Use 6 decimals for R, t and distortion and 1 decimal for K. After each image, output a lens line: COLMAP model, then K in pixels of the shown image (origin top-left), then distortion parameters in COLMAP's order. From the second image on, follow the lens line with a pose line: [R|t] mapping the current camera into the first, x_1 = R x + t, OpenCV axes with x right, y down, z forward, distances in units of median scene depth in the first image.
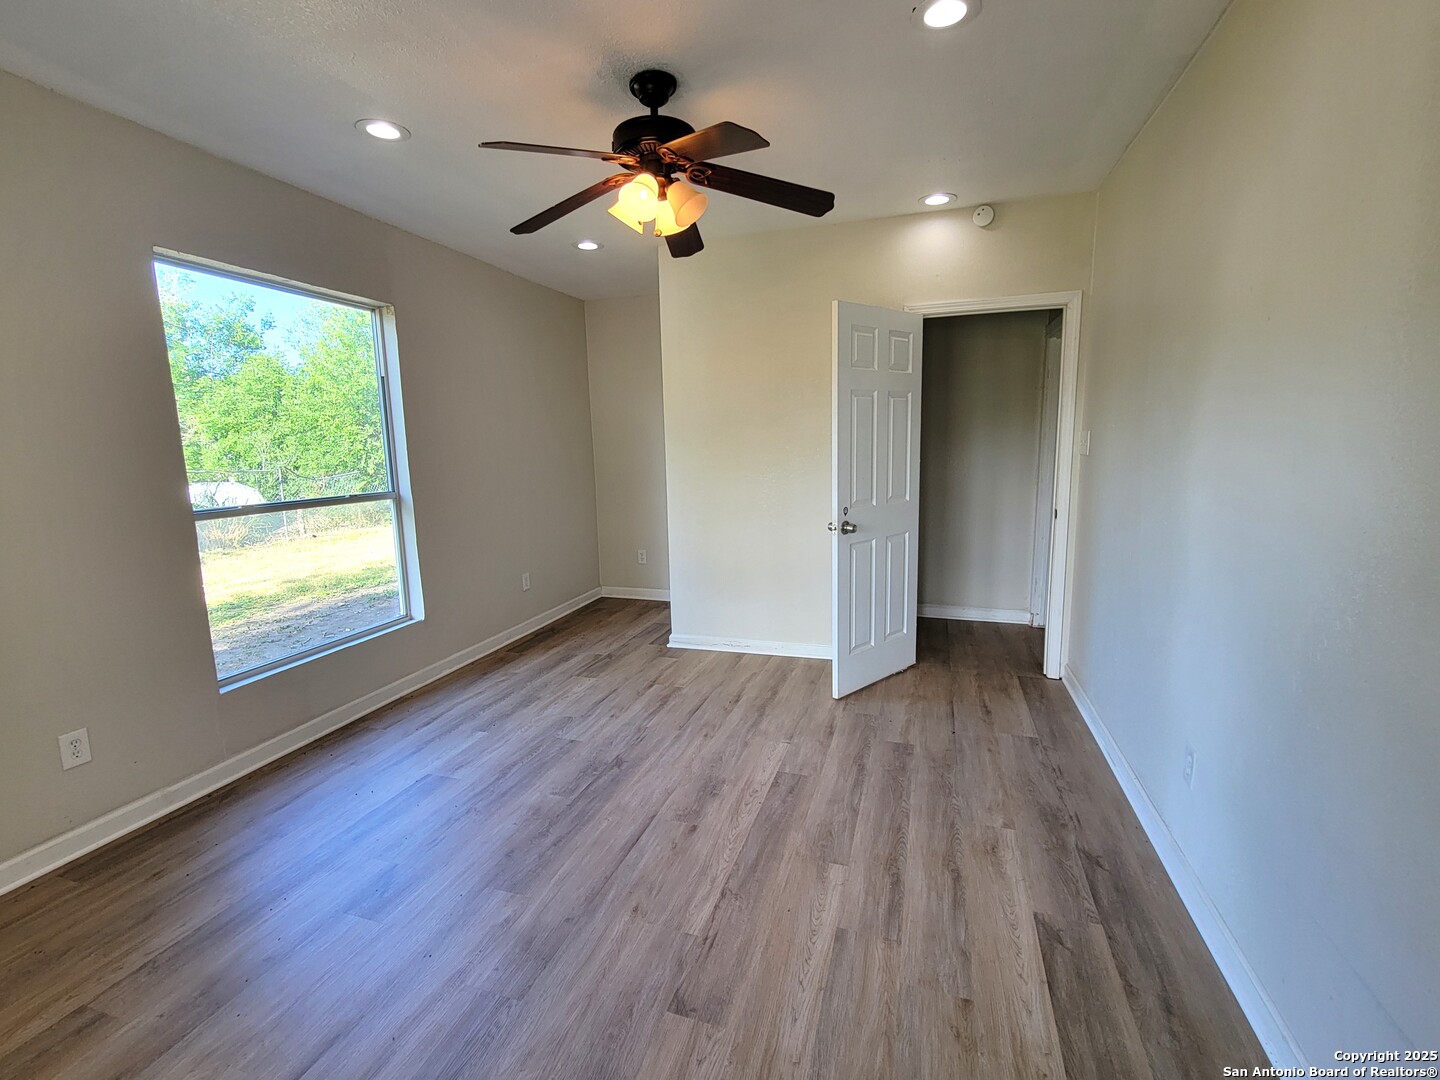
lens RADIAL K [[609.0, 0, 716.4], [0, 609.0, 540.2], [0, 0, 1]] dist [0.006854, -0.004185]
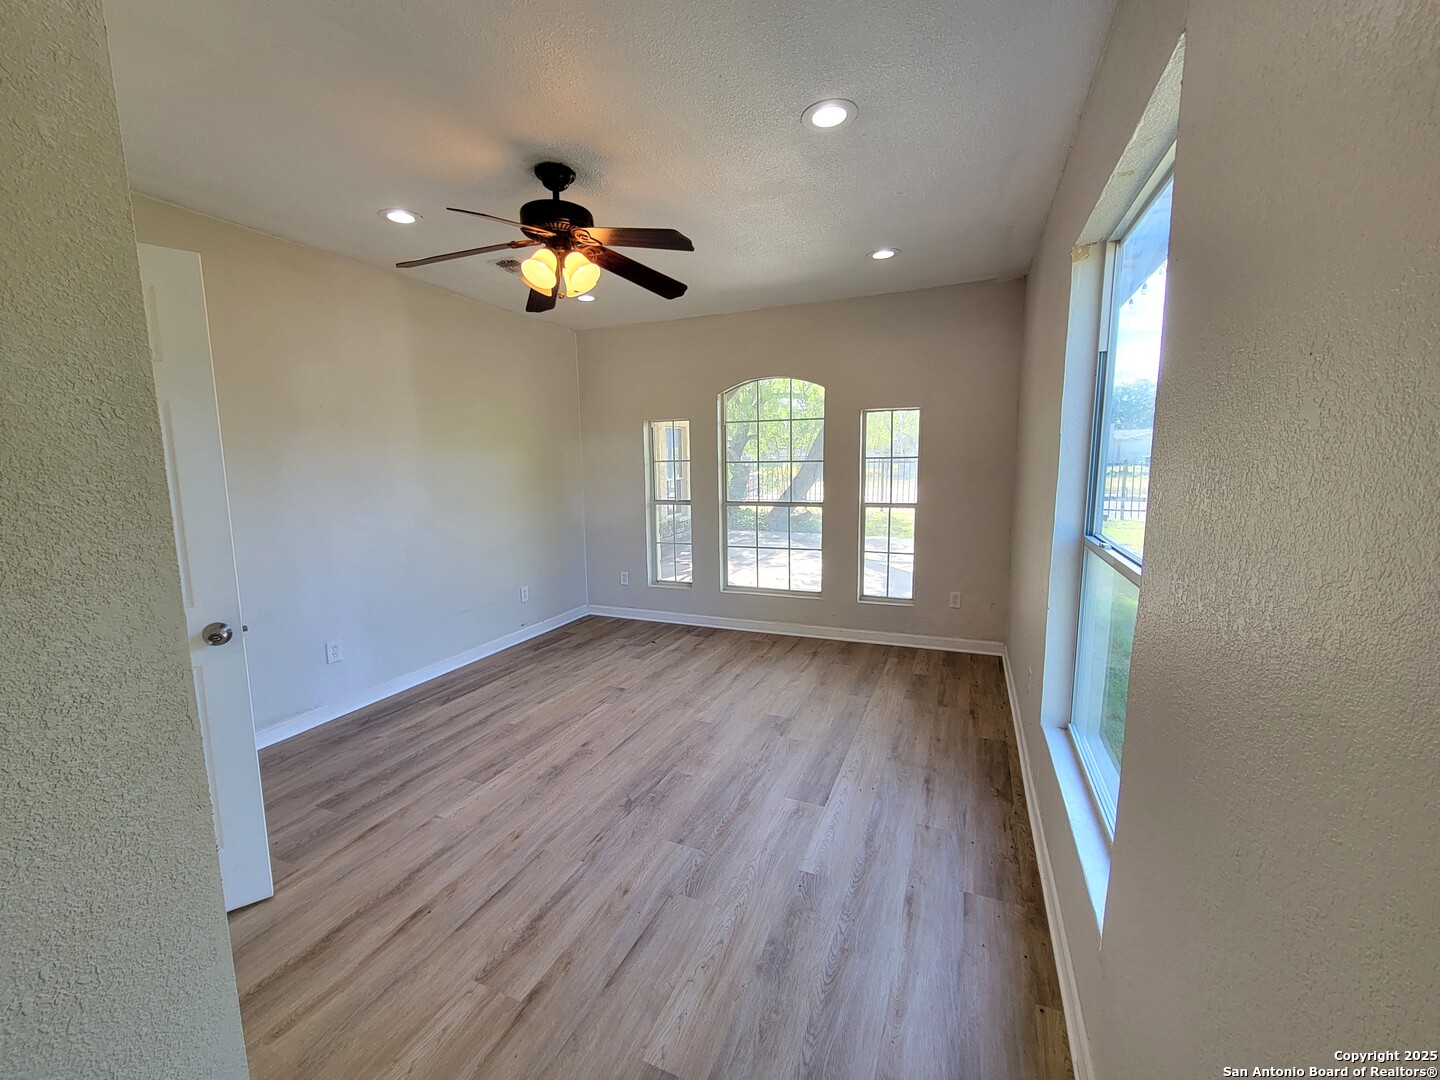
lens RADIAL K [[609.0, 0, 716.4], [0, 609.0, 540.2], [0, 0, 1]] dist [0.006854, -0.004185]
pose [[-0.994103, 0.022746, 0.106027, -0.423472], [0.052788, 0.955590, 0.289933, -0.311548], [-0.094723, 0.293820, -0.951156, 1.843002]]
